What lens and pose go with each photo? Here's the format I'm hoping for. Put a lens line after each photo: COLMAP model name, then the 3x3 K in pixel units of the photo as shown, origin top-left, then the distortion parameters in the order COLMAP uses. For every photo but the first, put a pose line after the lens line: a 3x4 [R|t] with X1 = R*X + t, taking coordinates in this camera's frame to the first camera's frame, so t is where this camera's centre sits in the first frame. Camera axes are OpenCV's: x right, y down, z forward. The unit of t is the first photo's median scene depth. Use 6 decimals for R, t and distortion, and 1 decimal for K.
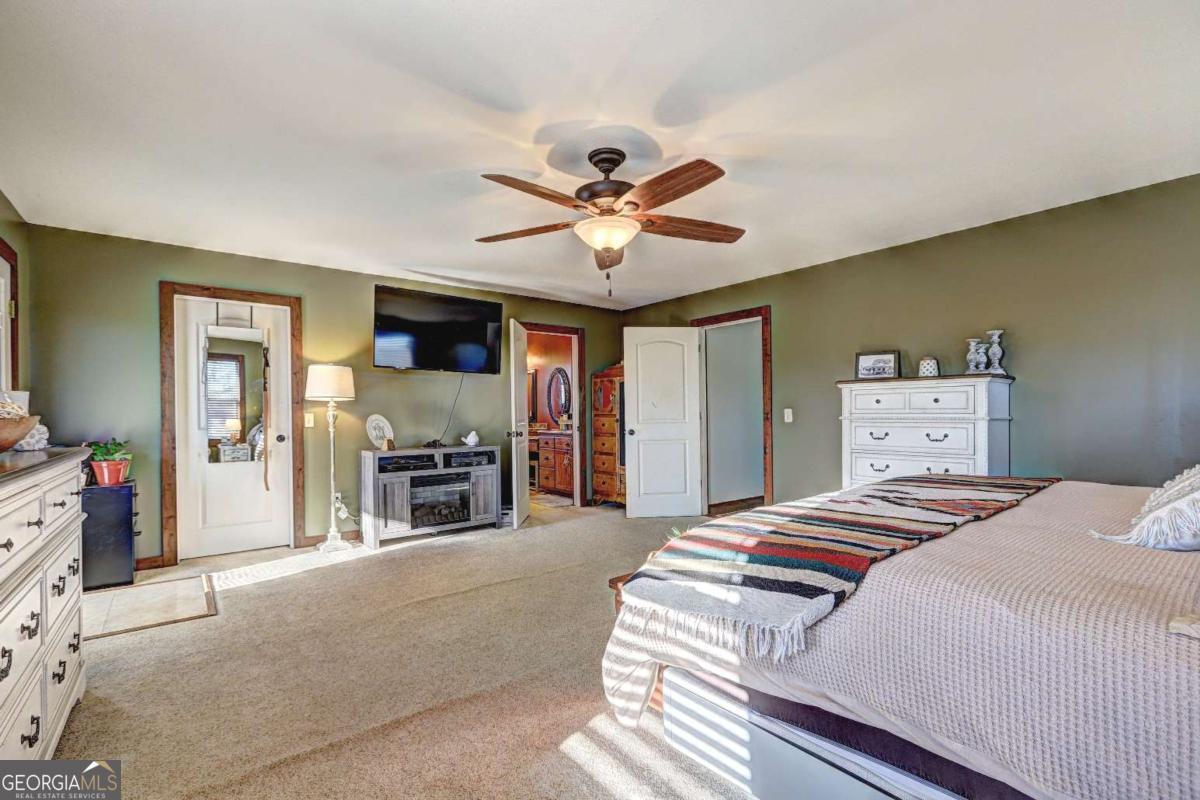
lens RADIAL K [[535.2, 0, 599.3], [0, 535.2, 408.4], [0, 0, 1]] dist [0.000013, 0.000575]
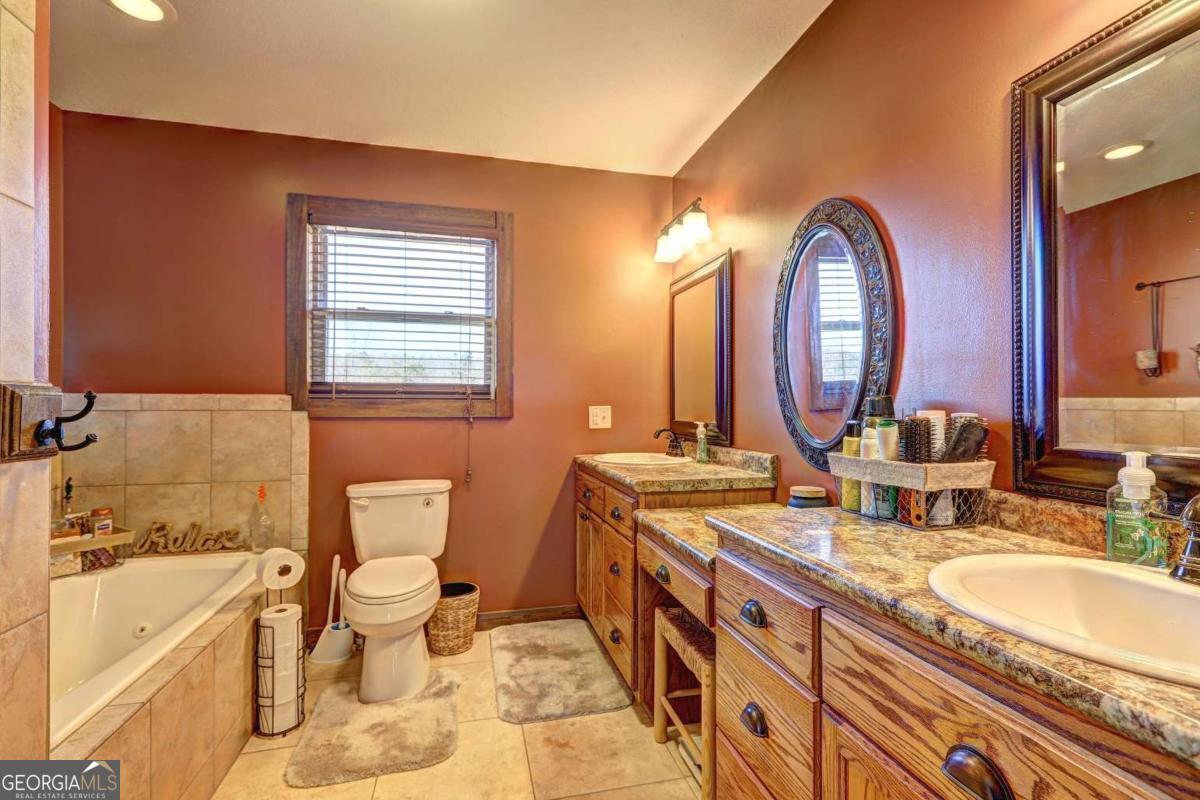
lens RADIAL K [[535.2, 0, 593.3], [0, 535.2, 404.2], [0, 0, 1]] dist [0.000013, 0.000575]
pose [[0.905749, 0.008796, -0.423723, -0.069609], [-0.008286, 0.999961, 0.003047, 0.004070], [0.423734, 0.000751, 0.905787, 0.762333]]
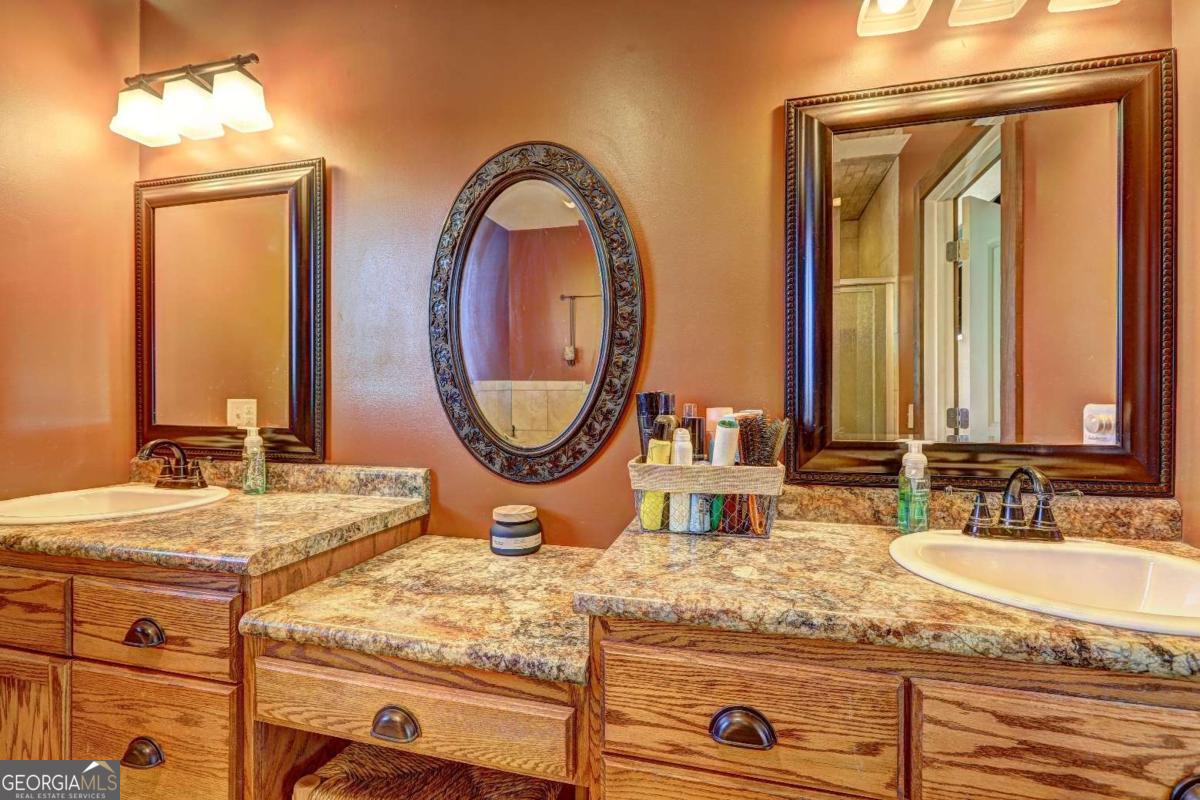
lens RADIAL K [[535.2, 0, 599.2], [0, 535.2, 402.9], [0, 0, 1]] dist [0.000013, 0.000575]
pose [[0.804460, 0.008559, 0.593945, -0.158278], [-0.012824, 0.999913, 0.002960, 0.004311], [-0.593869, -0.009997, 0.804500, 0.844197]]
